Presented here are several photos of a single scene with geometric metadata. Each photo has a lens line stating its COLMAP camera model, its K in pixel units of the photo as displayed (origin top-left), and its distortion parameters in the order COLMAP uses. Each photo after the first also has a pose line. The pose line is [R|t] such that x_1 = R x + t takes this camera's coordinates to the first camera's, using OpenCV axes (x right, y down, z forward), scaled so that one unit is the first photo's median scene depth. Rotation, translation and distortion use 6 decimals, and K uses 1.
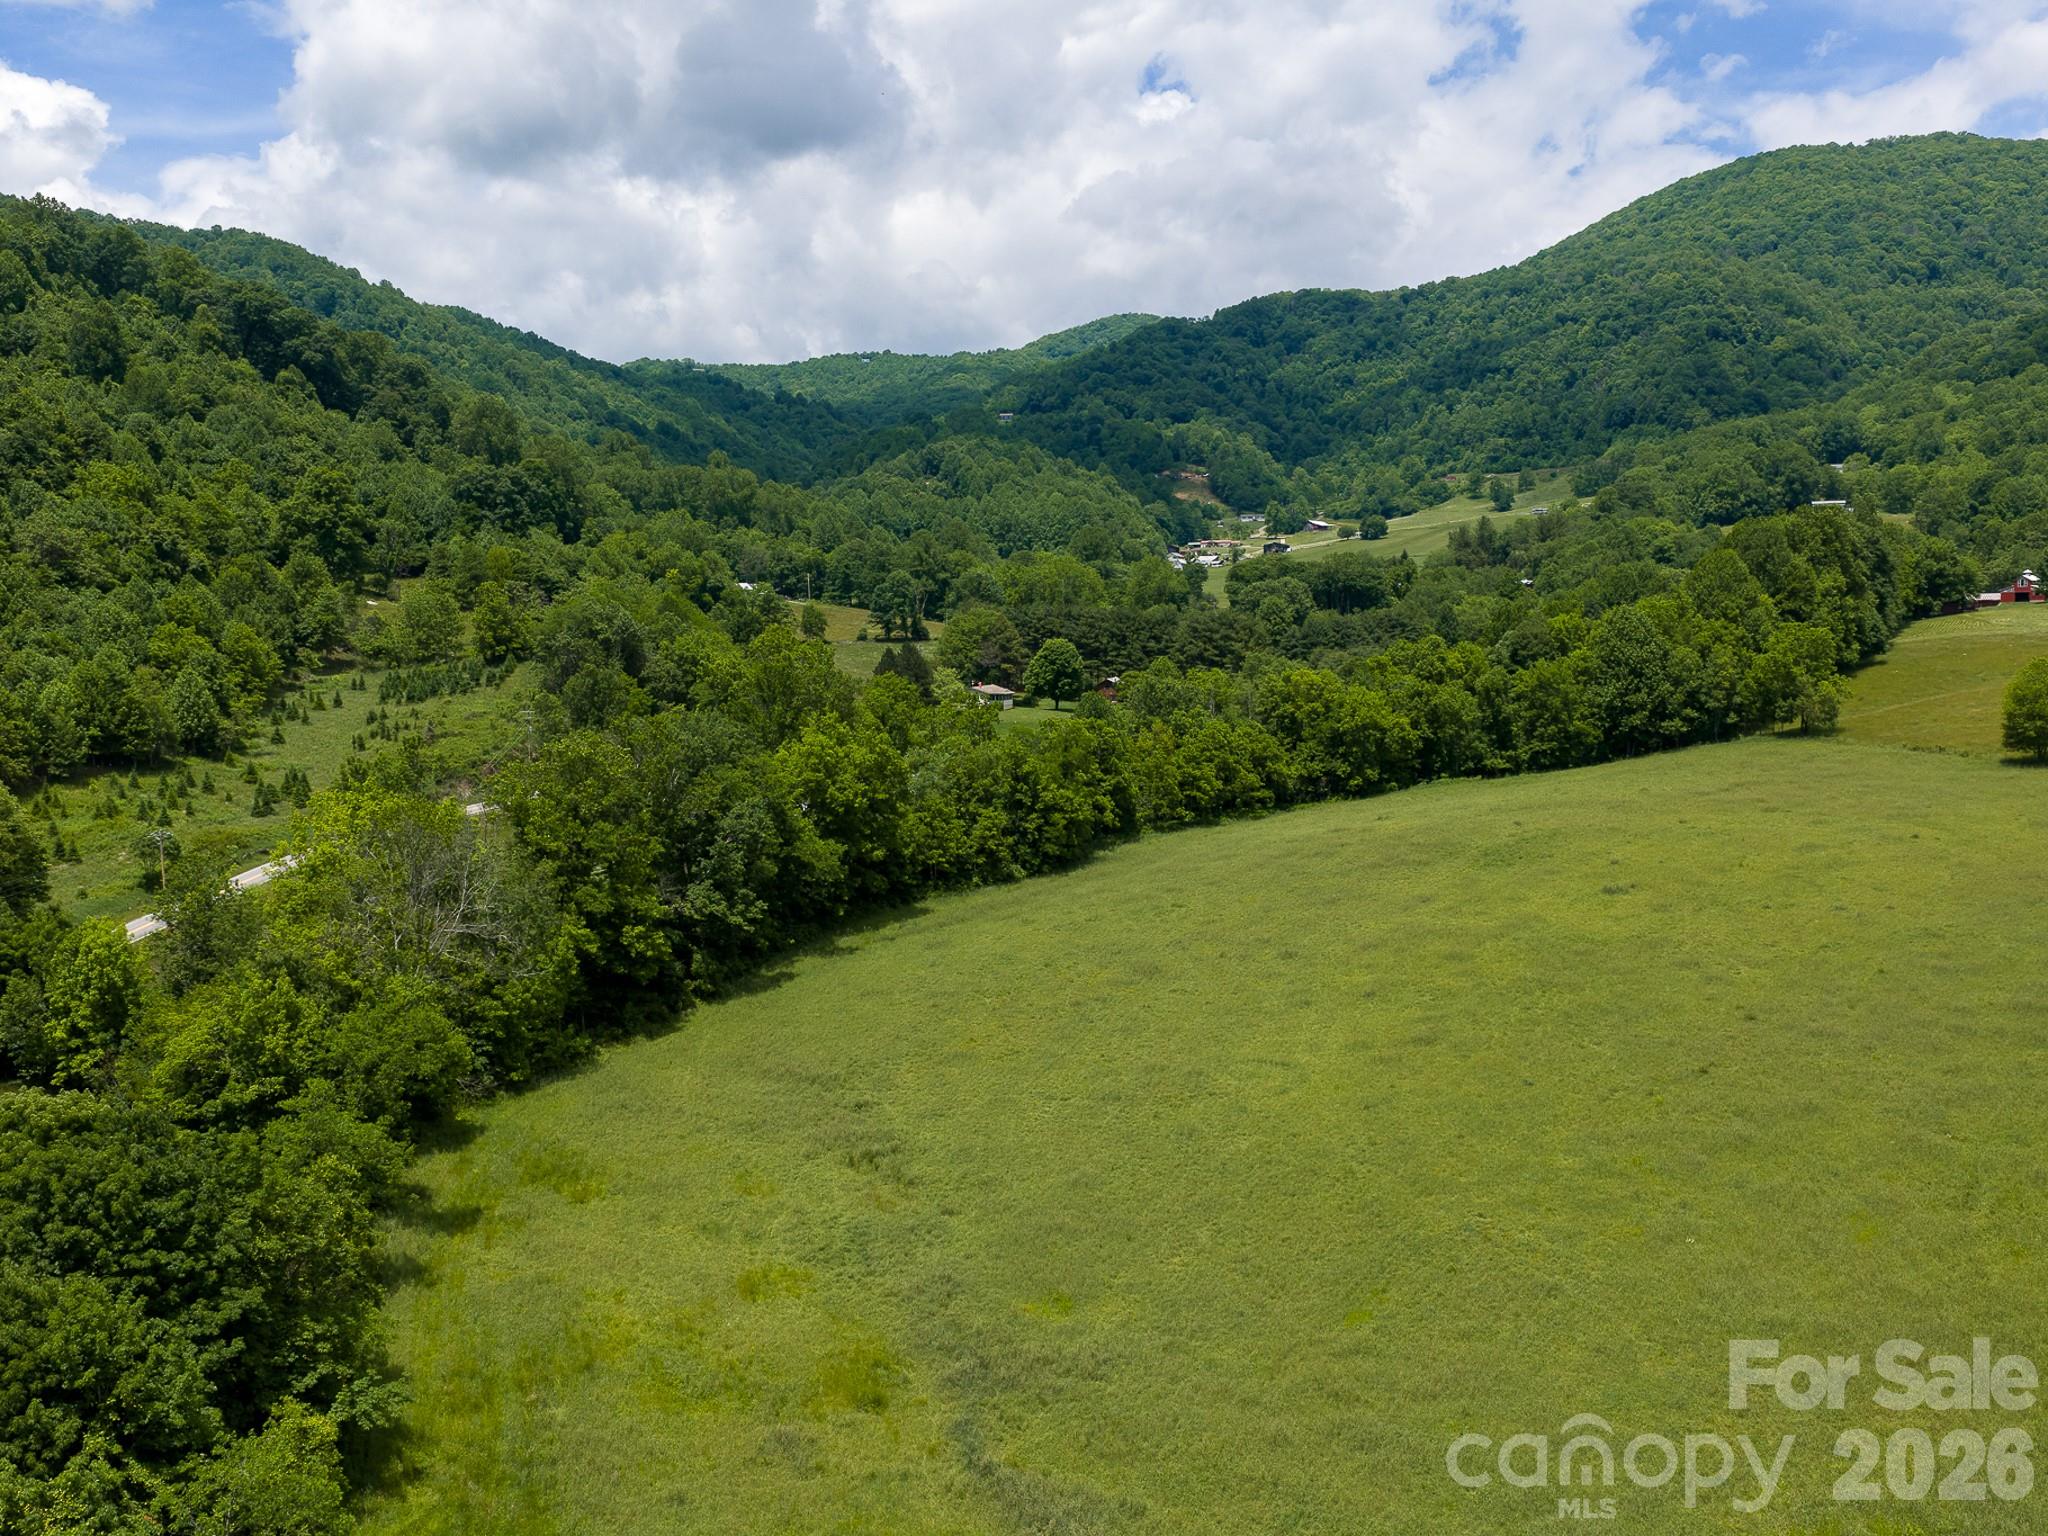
lens RADIAL K [[1915.0, 0, 1026.7], [0, 1915.0, 759.5], [0, 0, 1]] dist [0.015175, 0.000000]
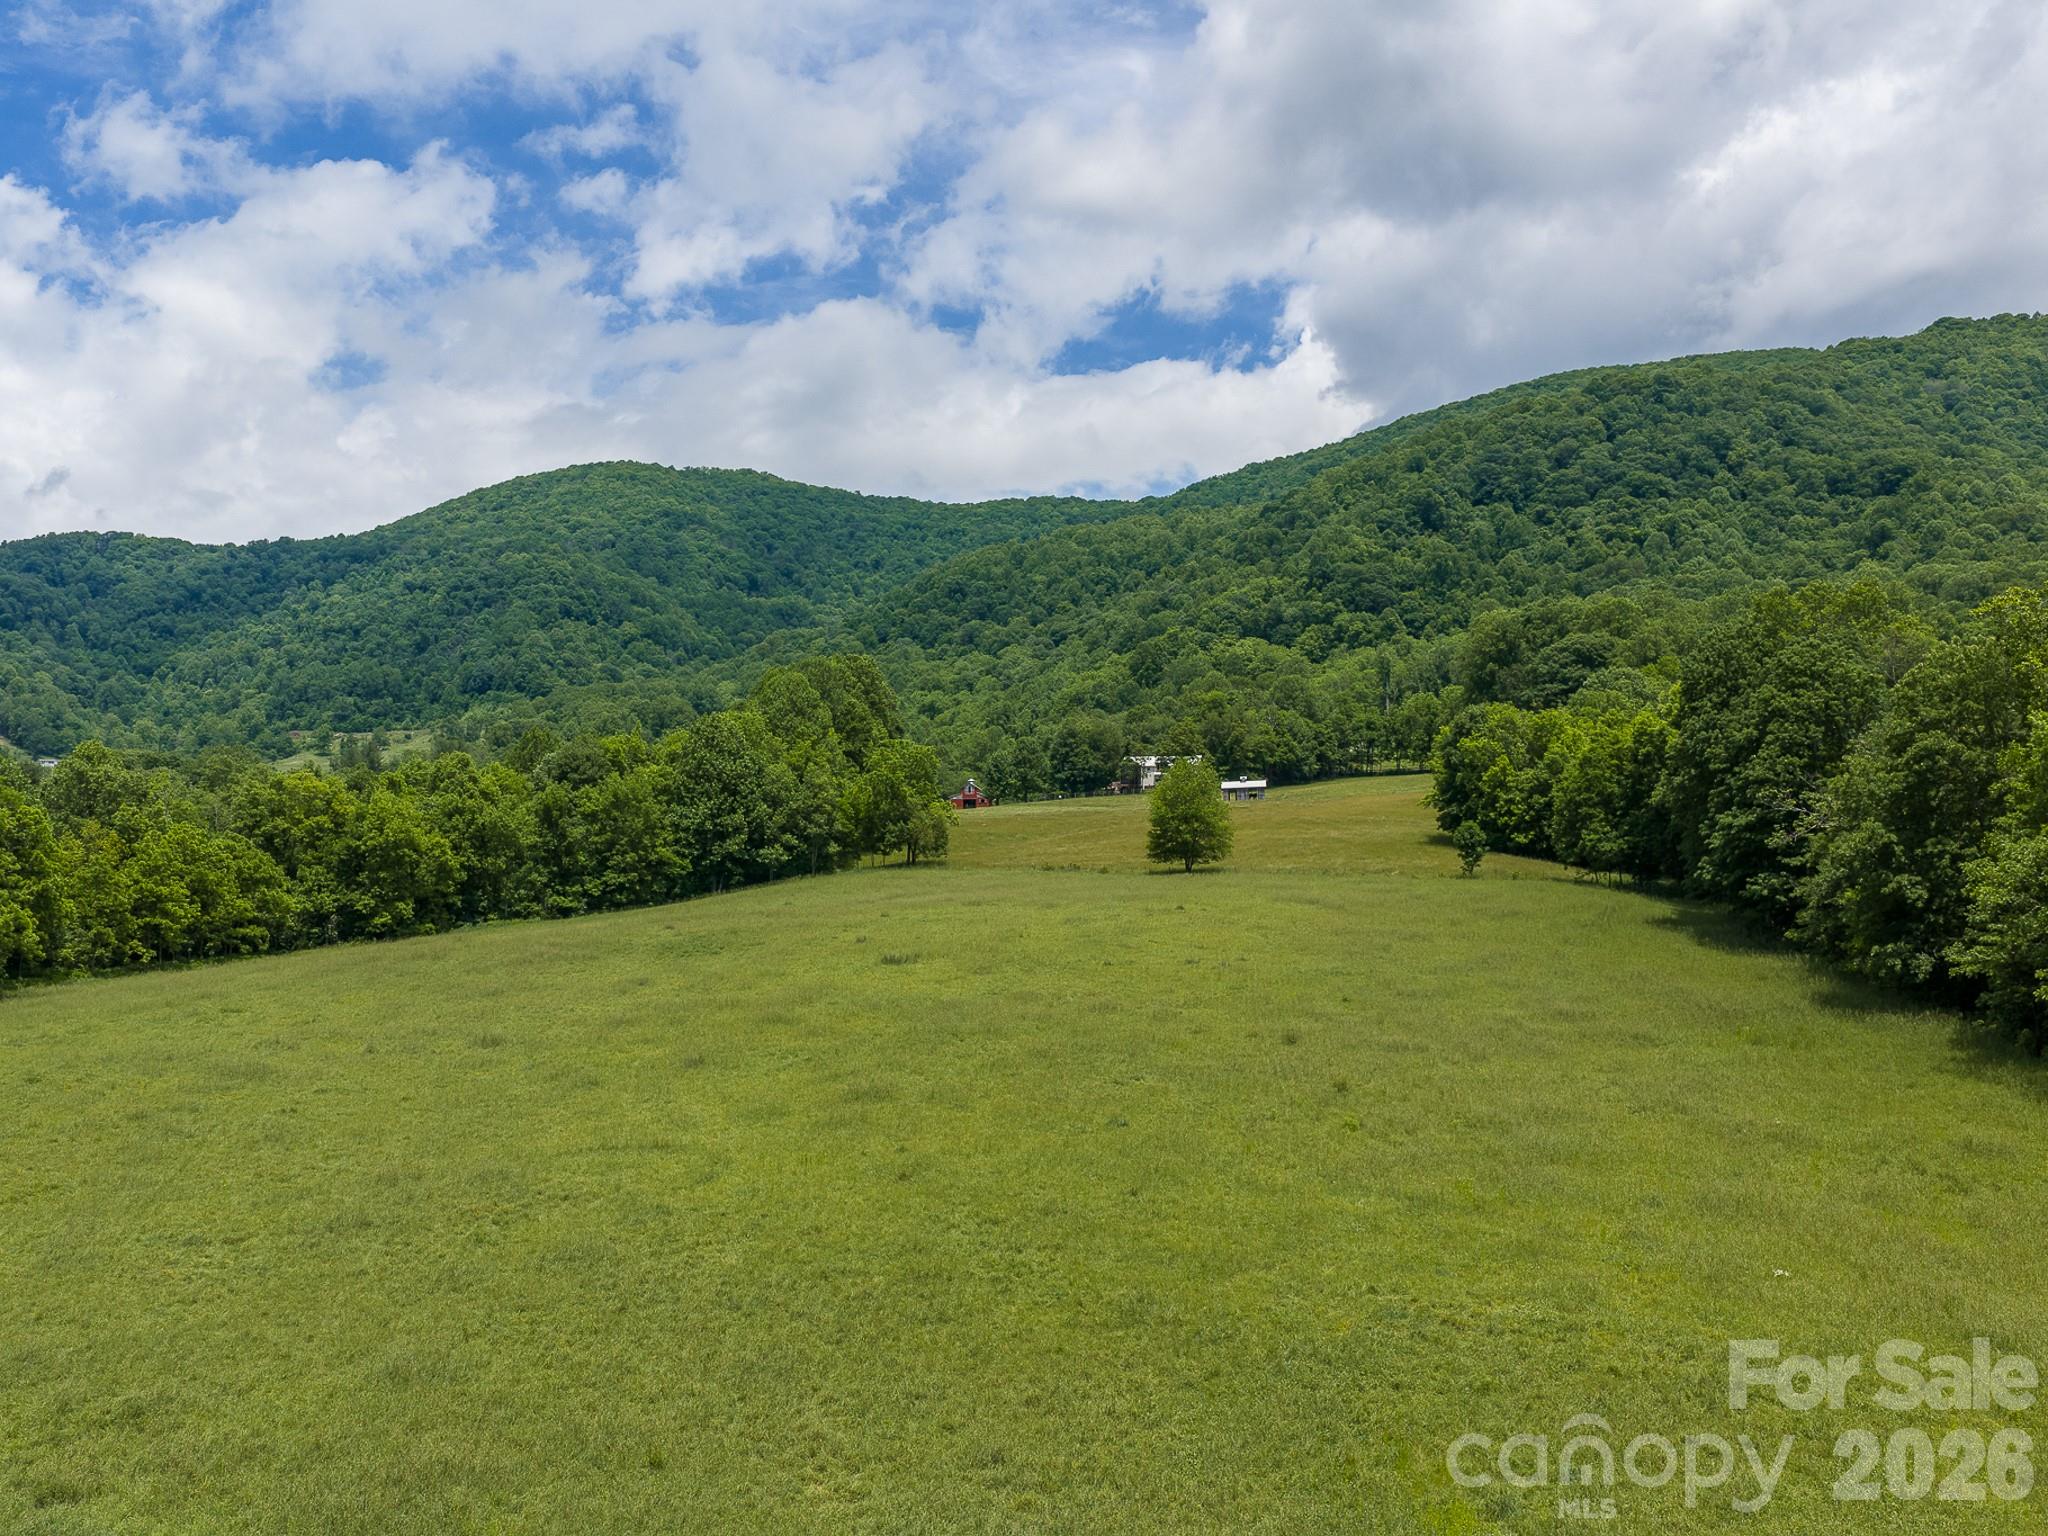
lens RADIAL K [[1915.0, 0, 1032.9], [0, 1915.0, 780.1], [0, 0, 1]] dist [0.015175, 0.000000]
pose [[0.822561, 0.052330, 0.566264, -0.041906], [0.031717, 0.989985, -0.137560, 0.066620], [-0.567791, 0.131112, 0.812664, 0.246098]]
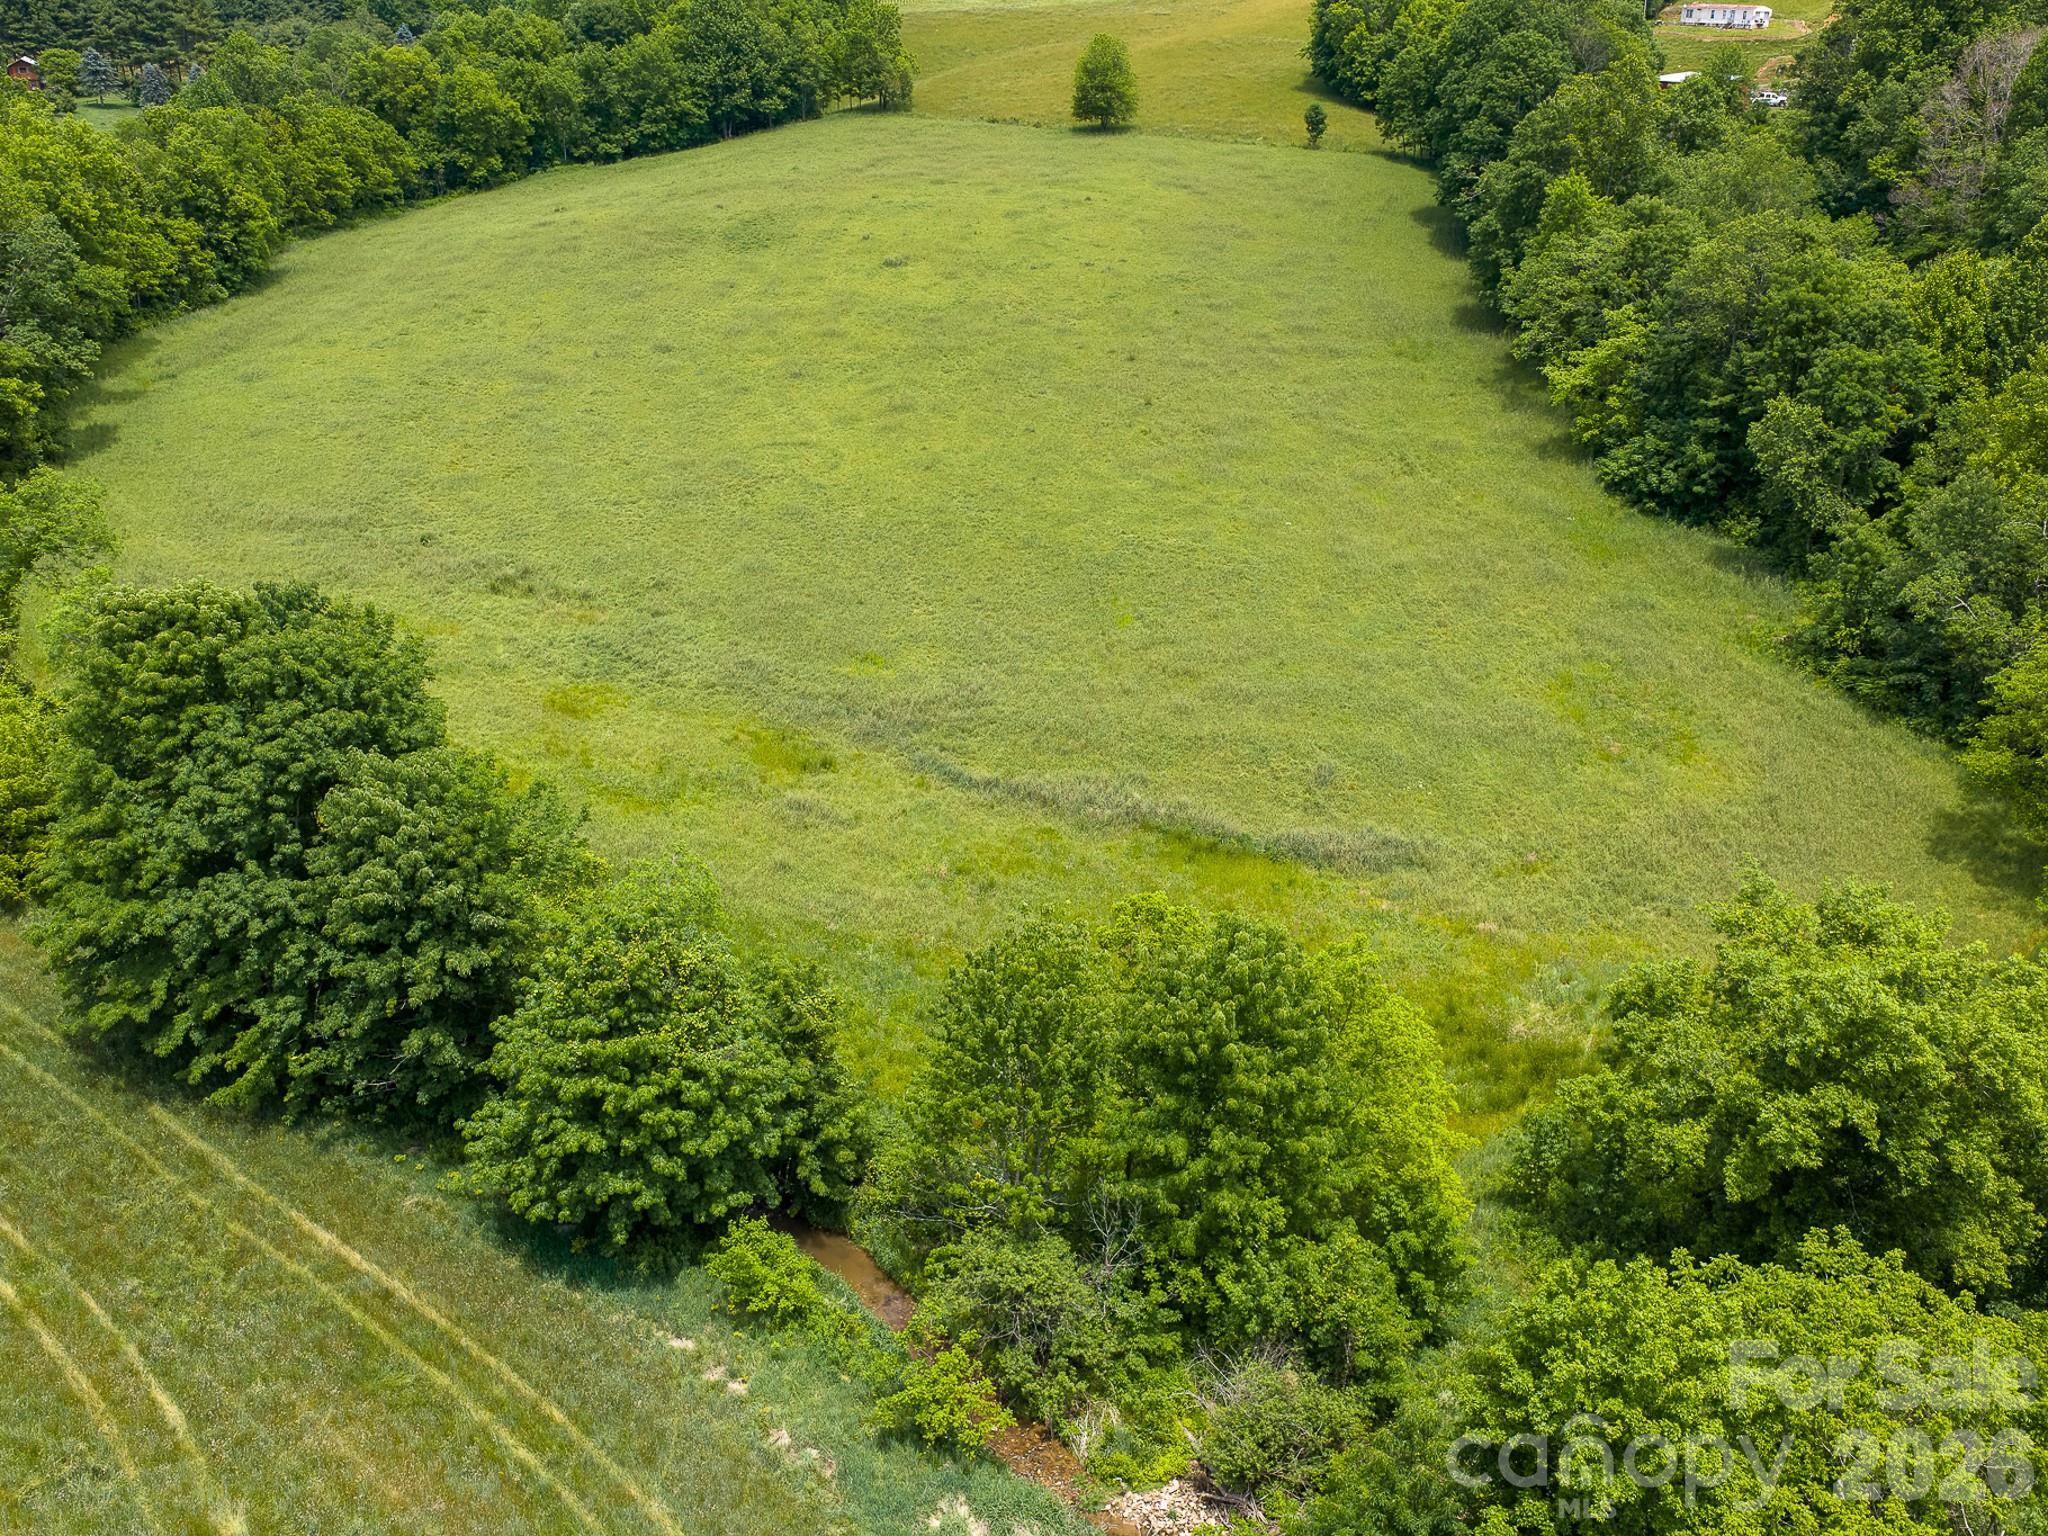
lens RADIAL K [[1915.0, 0, 1016.4], [0, 1915.0, 786.6], [0, 0, 1]] dist [0.015175, 0.000000]
pose [[0.811329, -0.214797, 0.543698, -0.192605], [0.032364, 0.945128, 0.325093, -0.001696], [-0.583693, -0.246161, 0.773761, 0.027941]]
